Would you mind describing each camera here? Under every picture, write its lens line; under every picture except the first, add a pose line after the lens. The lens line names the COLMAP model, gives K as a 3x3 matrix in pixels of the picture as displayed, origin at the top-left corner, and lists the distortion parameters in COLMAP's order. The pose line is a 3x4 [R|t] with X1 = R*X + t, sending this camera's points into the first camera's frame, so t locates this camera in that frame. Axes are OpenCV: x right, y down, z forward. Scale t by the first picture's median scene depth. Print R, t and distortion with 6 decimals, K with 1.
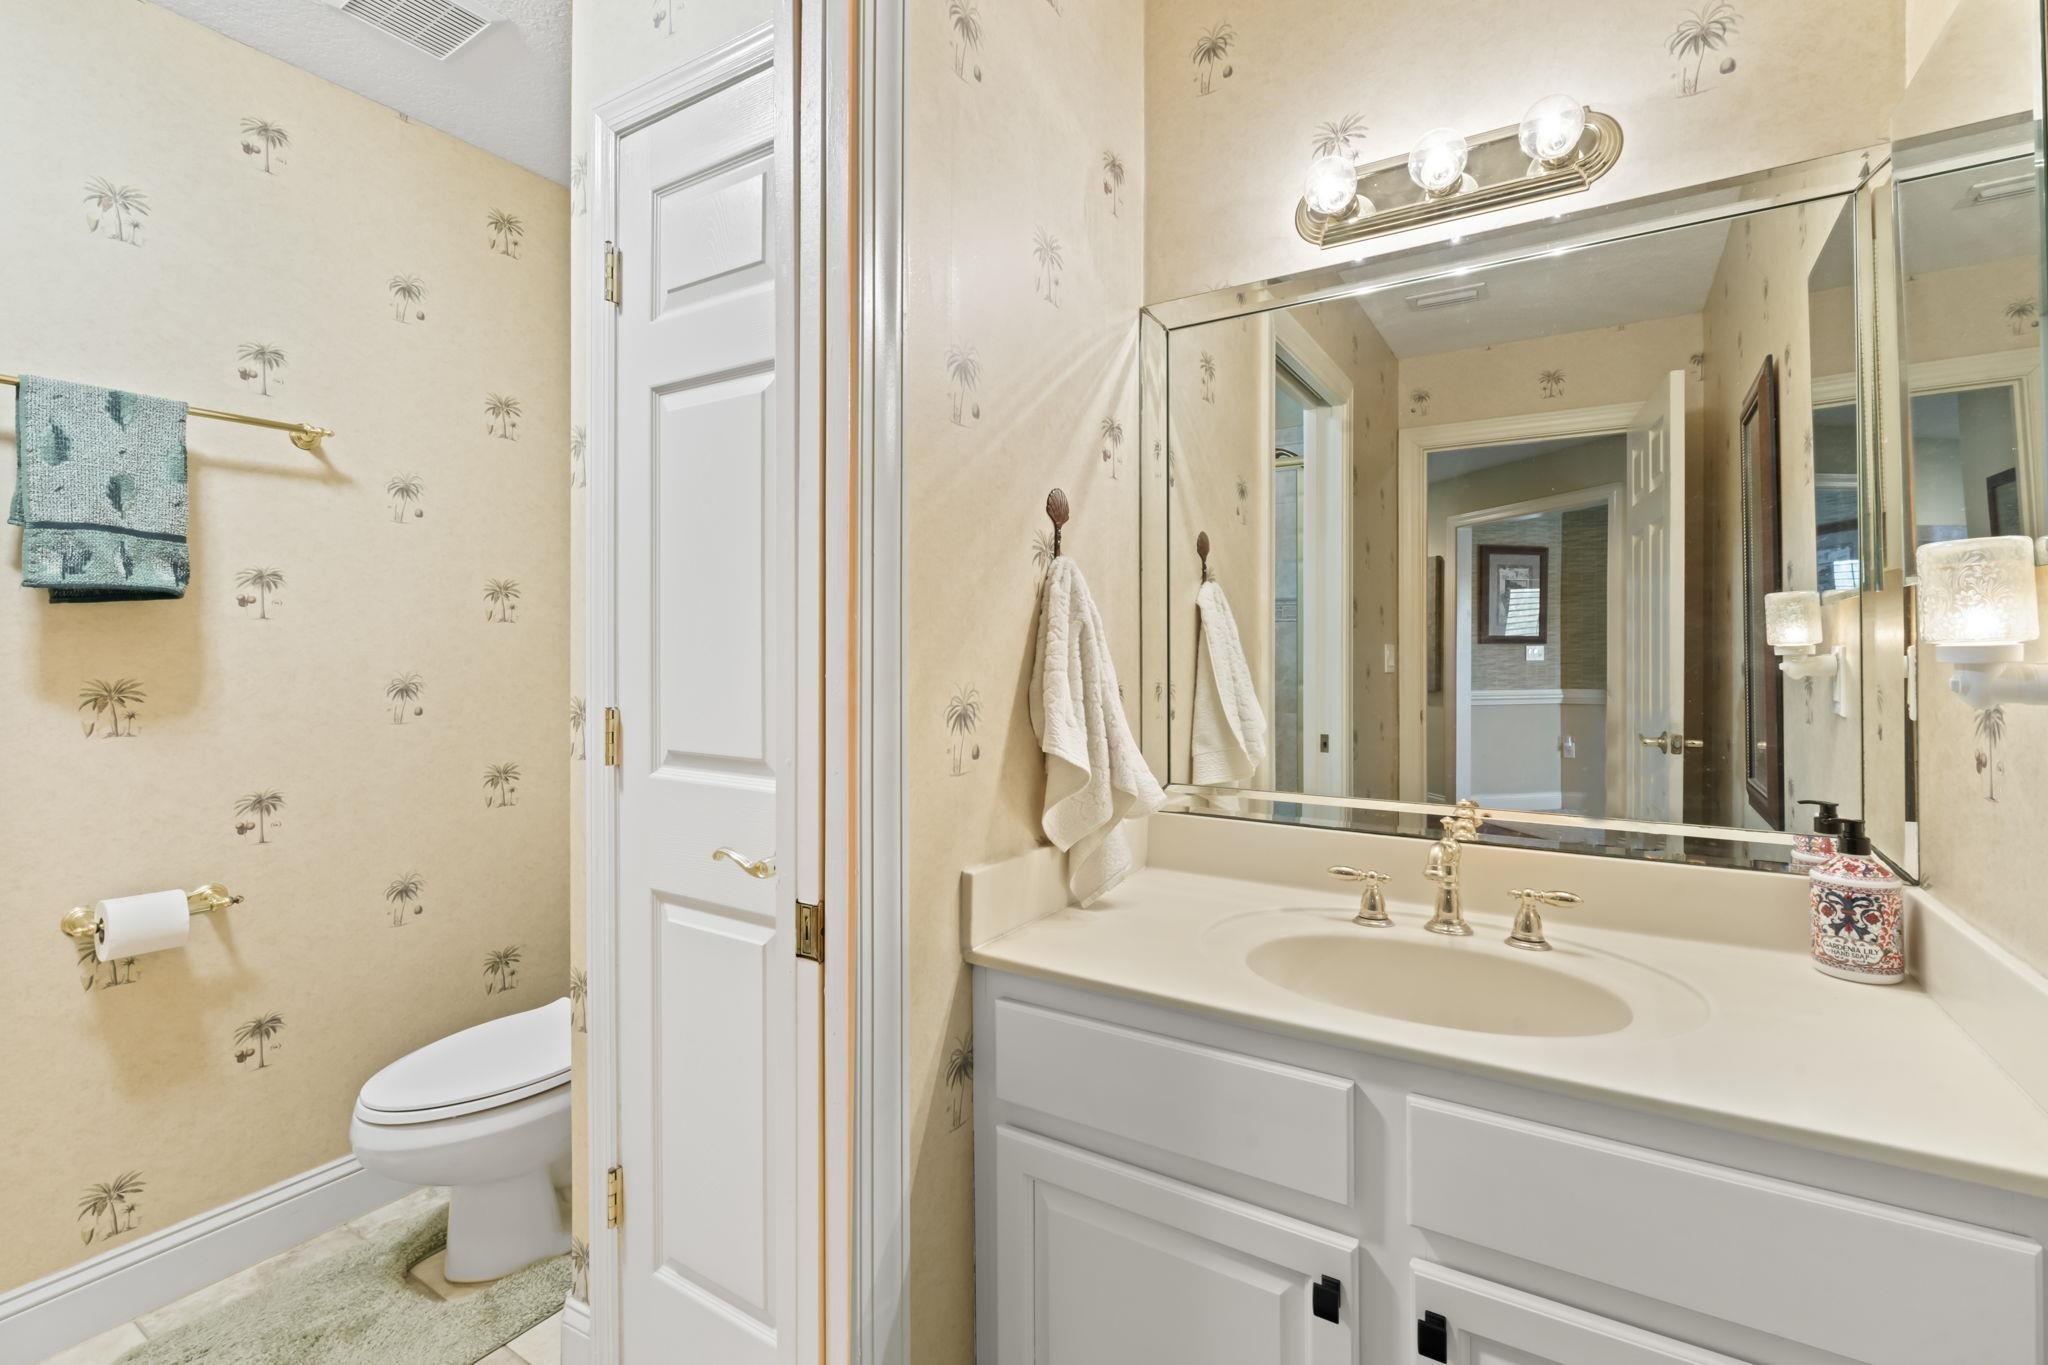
lens RADIAL K [[905.1, 0, 1029.0], [0, 905.1, 643.2], [0, 0, 1]] dist [-0.003245, -0.000107]
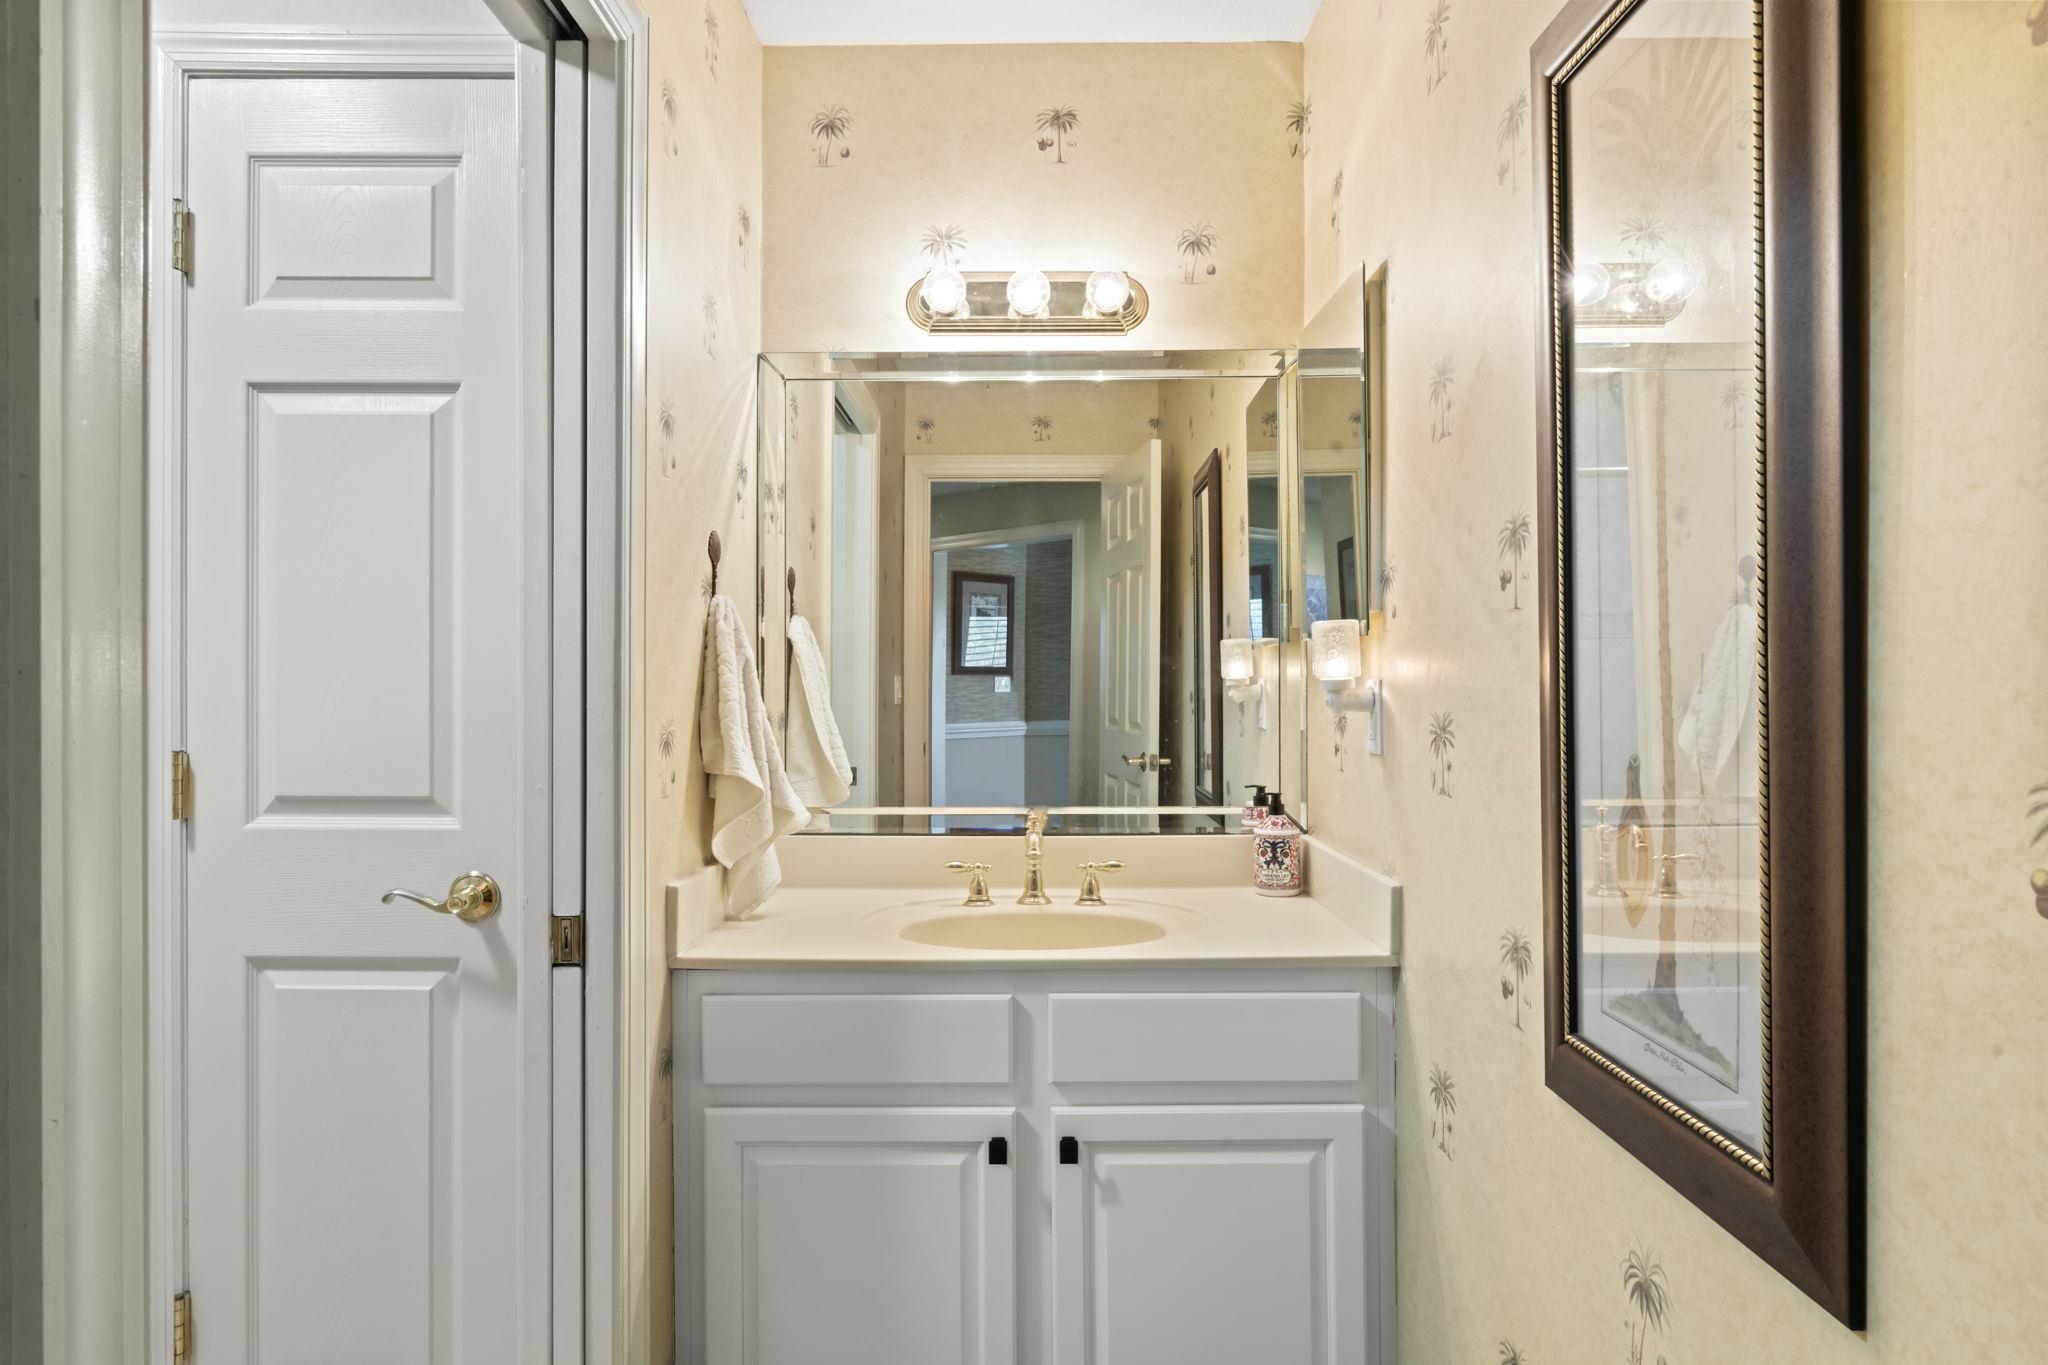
lens RADIAL K [[1081.4, 0, 1024.0], [0, 1081.4, 682.5], [0, 0, 1]] dist [-0.001045, -0.000567]
pose [[0.860241, -0.001561, 0.509886, -0.307733], [-0.002939, 0.999964, 0.008020, -0.003657], [-0.509880, -0.008398, 0.860205, -0.283080]]
